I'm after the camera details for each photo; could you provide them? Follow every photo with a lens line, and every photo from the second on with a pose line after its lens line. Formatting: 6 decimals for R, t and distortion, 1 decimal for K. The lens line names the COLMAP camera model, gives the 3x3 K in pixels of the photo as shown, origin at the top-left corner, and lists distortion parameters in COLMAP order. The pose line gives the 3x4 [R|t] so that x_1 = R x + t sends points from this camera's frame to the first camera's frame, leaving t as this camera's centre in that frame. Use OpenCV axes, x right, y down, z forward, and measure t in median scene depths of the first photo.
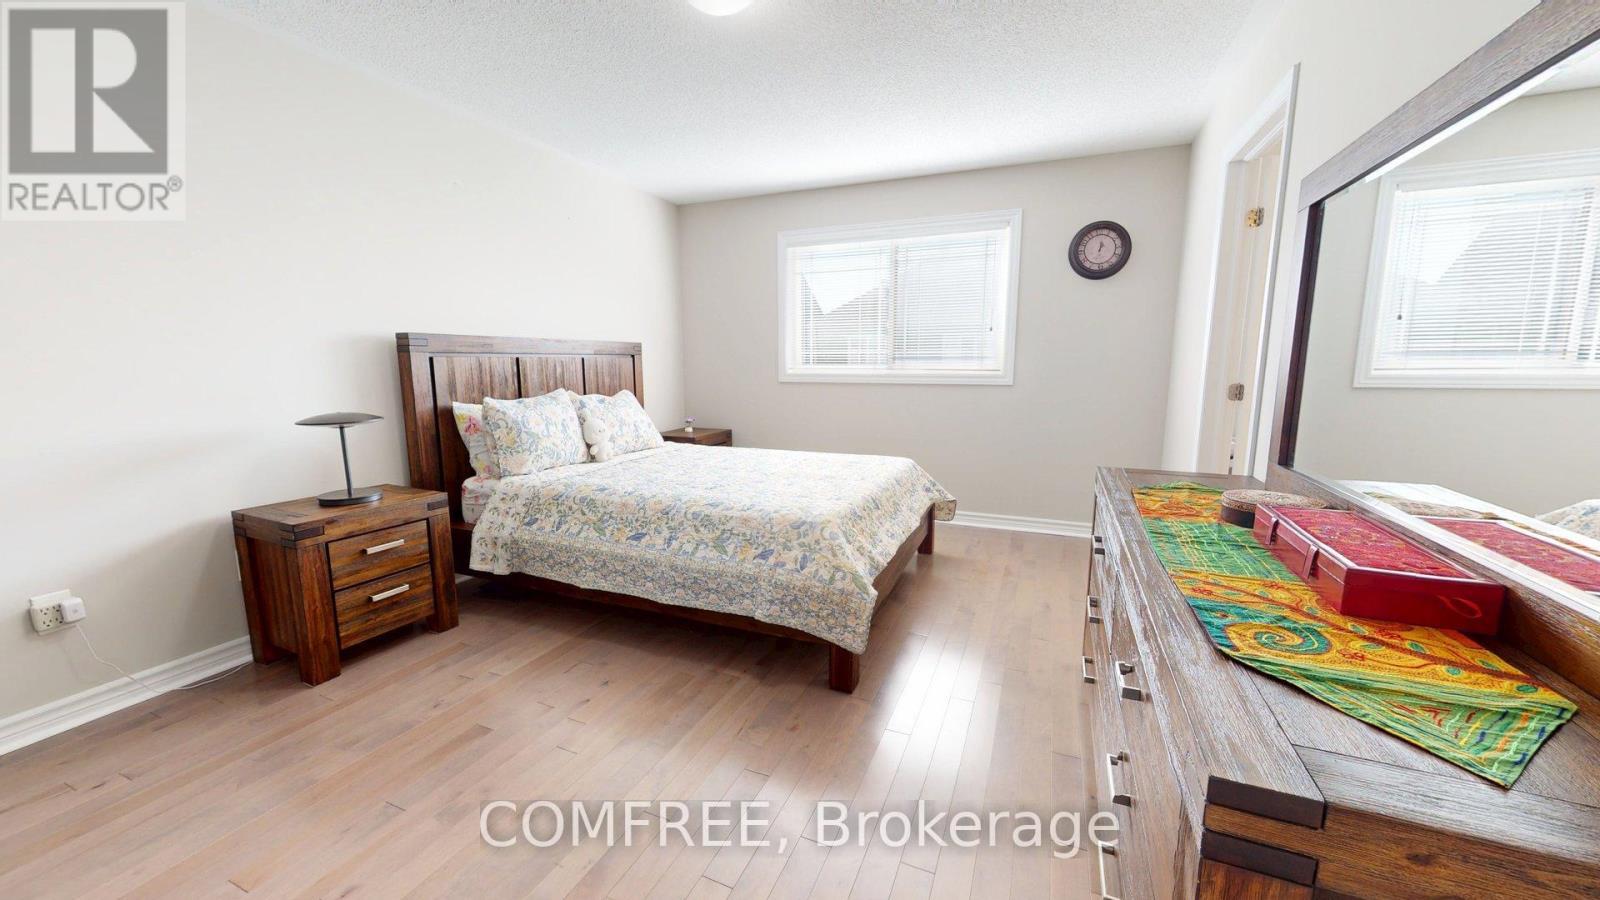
lens RADIAL K [[588.9, 0, 798.6], [0, 588.9, 455.4], [0, 0, 1]] dist [0.000474, 0.000558]
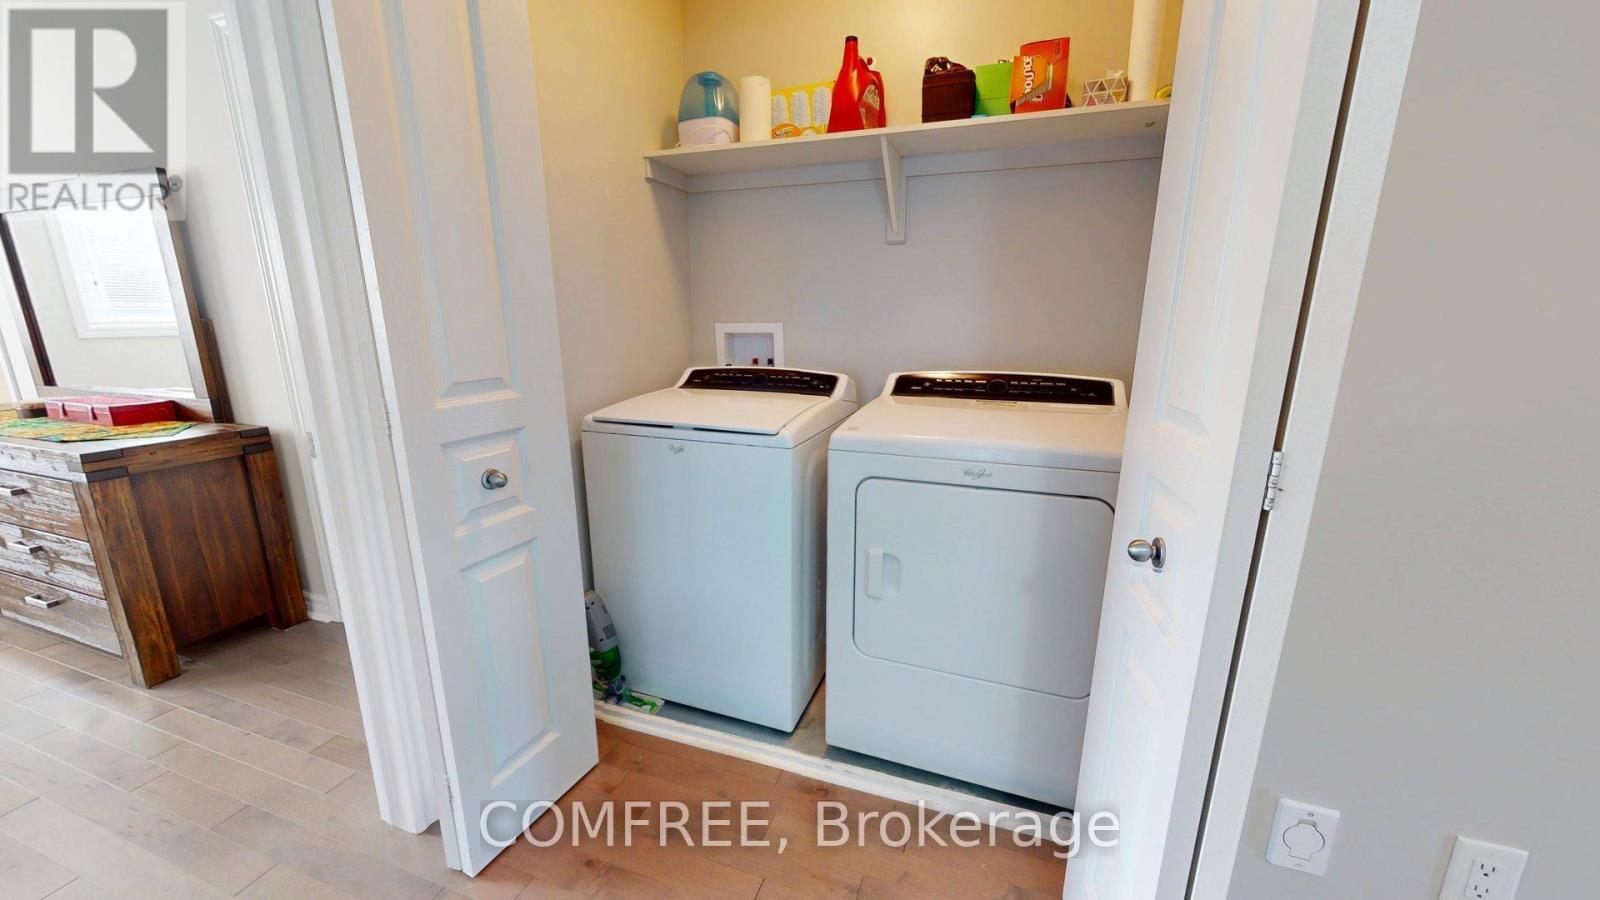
lens RADIAL K [[588.9, 0, 801.7], [0, 588.9, 457.2], [0, 0, 1]] dist [0.000474, 0.000558]
pose [[-0.057461, -0.228036, 0.971956, -1.173839], [0.159499, 0.958962, 0.234416, 0.208713], [-0.985524, 0.168496, -0.018731, -1.238853]]
